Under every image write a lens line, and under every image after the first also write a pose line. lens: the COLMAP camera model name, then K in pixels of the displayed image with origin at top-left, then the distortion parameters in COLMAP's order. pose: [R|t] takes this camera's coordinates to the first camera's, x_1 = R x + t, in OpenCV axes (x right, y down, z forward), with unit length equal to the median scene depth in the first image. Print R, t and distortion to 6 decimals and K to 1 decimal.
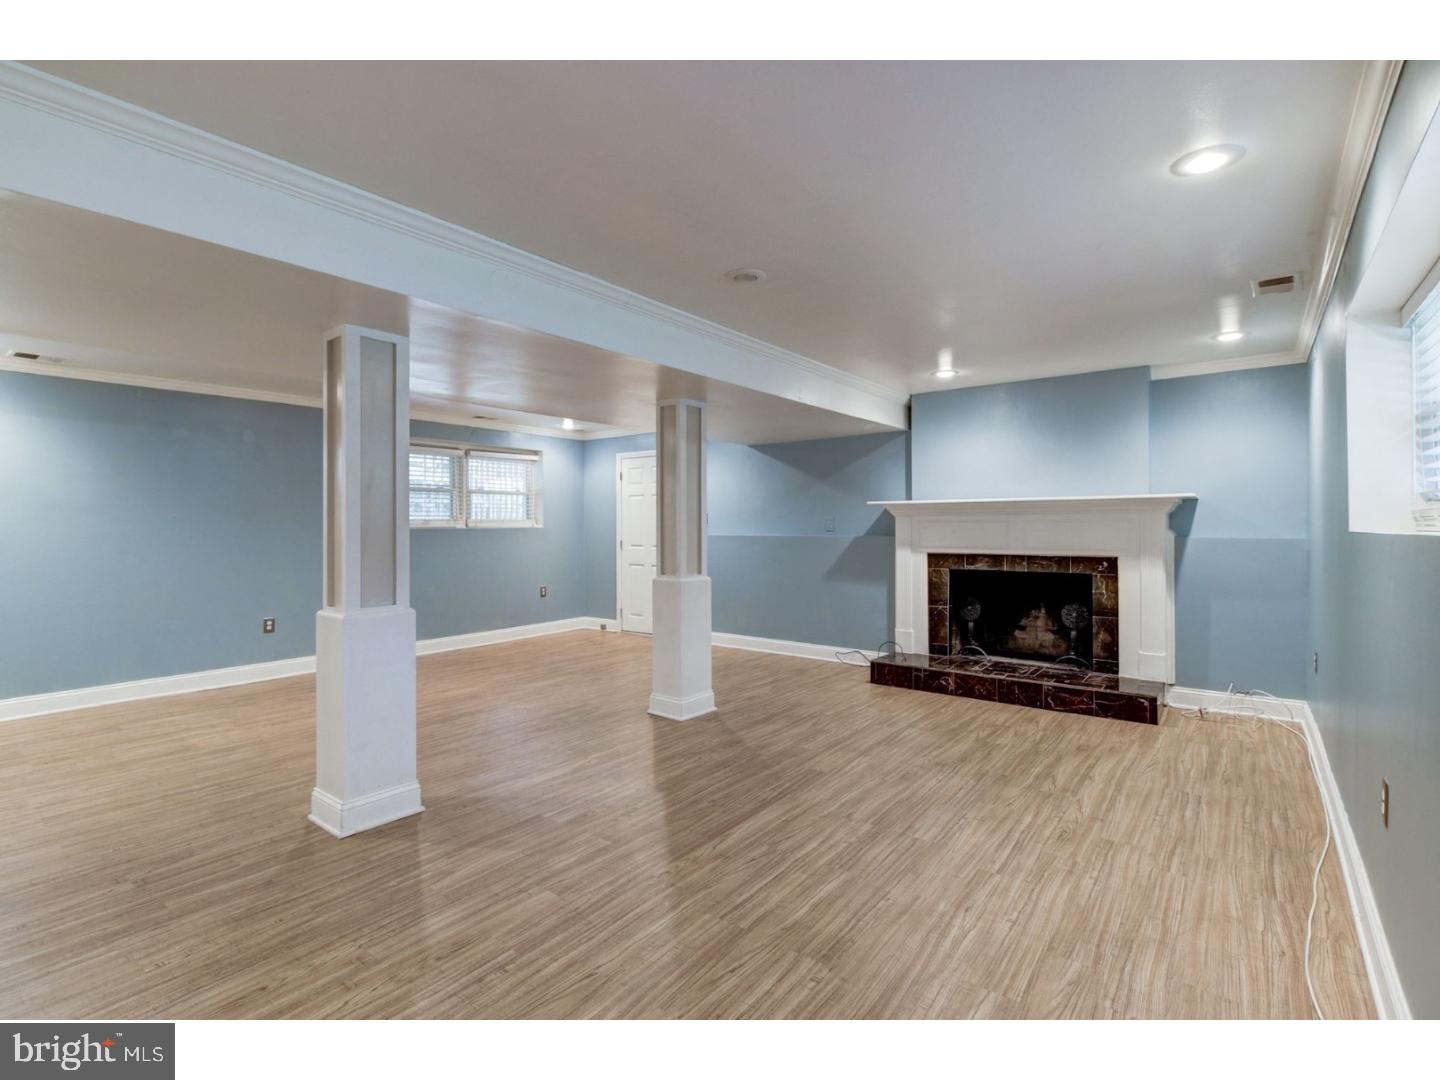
lens RADIAL K [[703.8, 0, 717.0], [0, 703.8, 520.6], [0, 0, 1]] dist [0.001509, -0.009249]
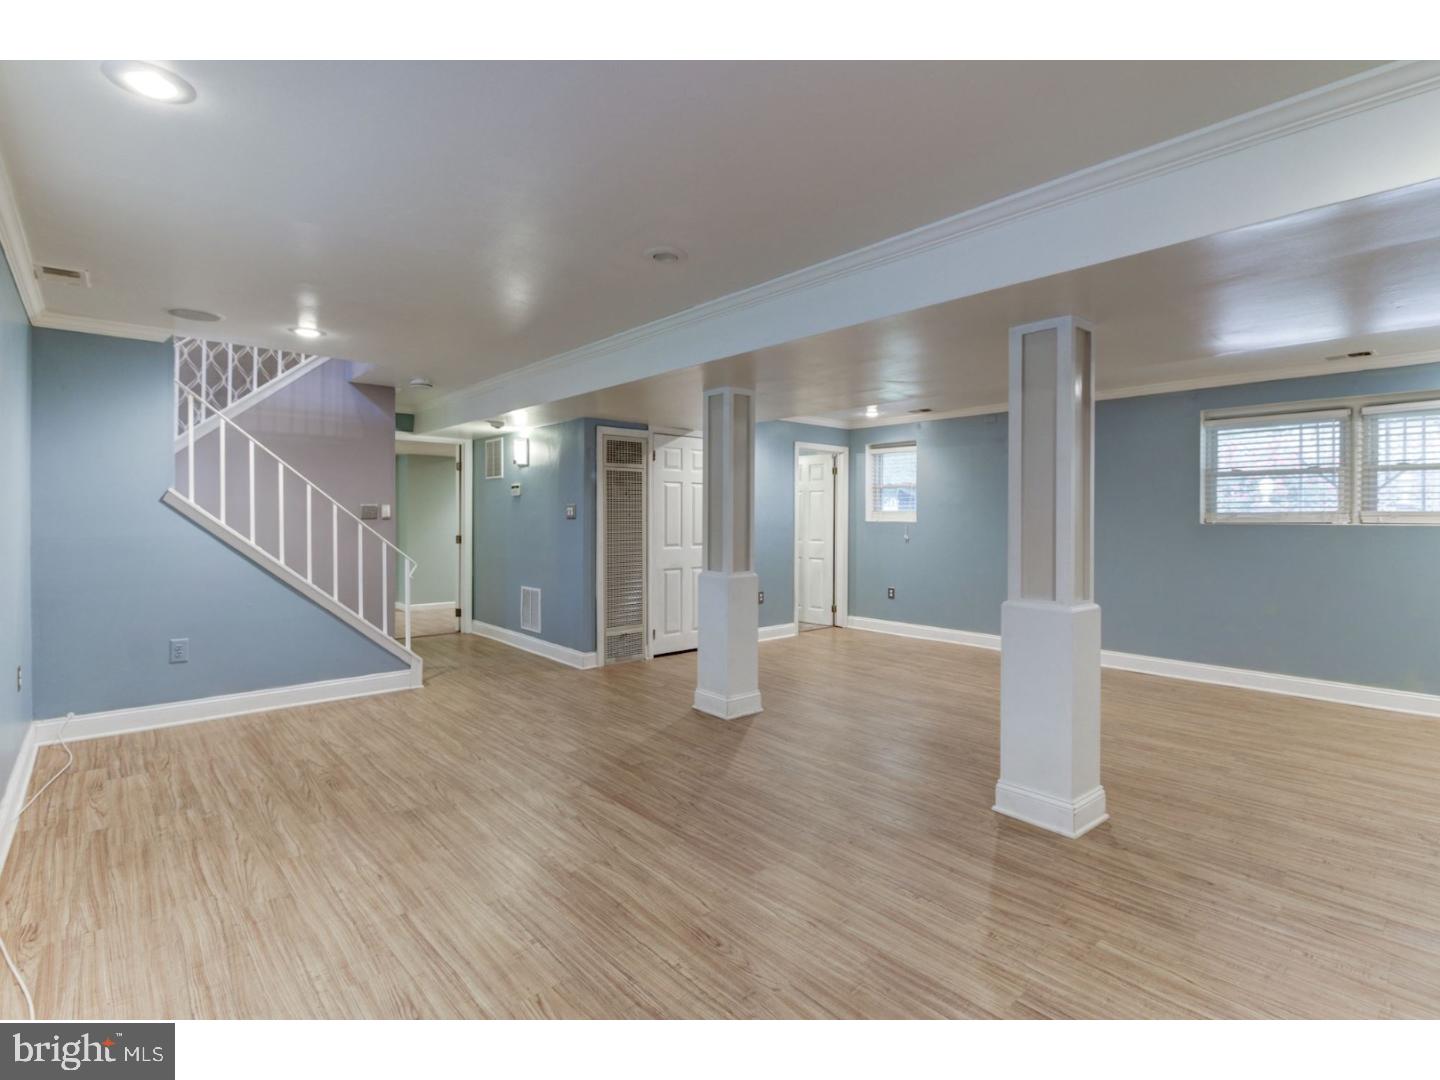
lens RADIAL K [[703.8, 0, 717.0], [0, 703.8, 520.6], [0, 0, 1]] dist [0.001509, -0.009249]
pose [[-0.204376, 0.009092, -0.978850, 0.923926], [-0.002588, 0.999948, 0.009828, 0.003086], [0.978889, 0.004541, -0.204342, 1.230437]]
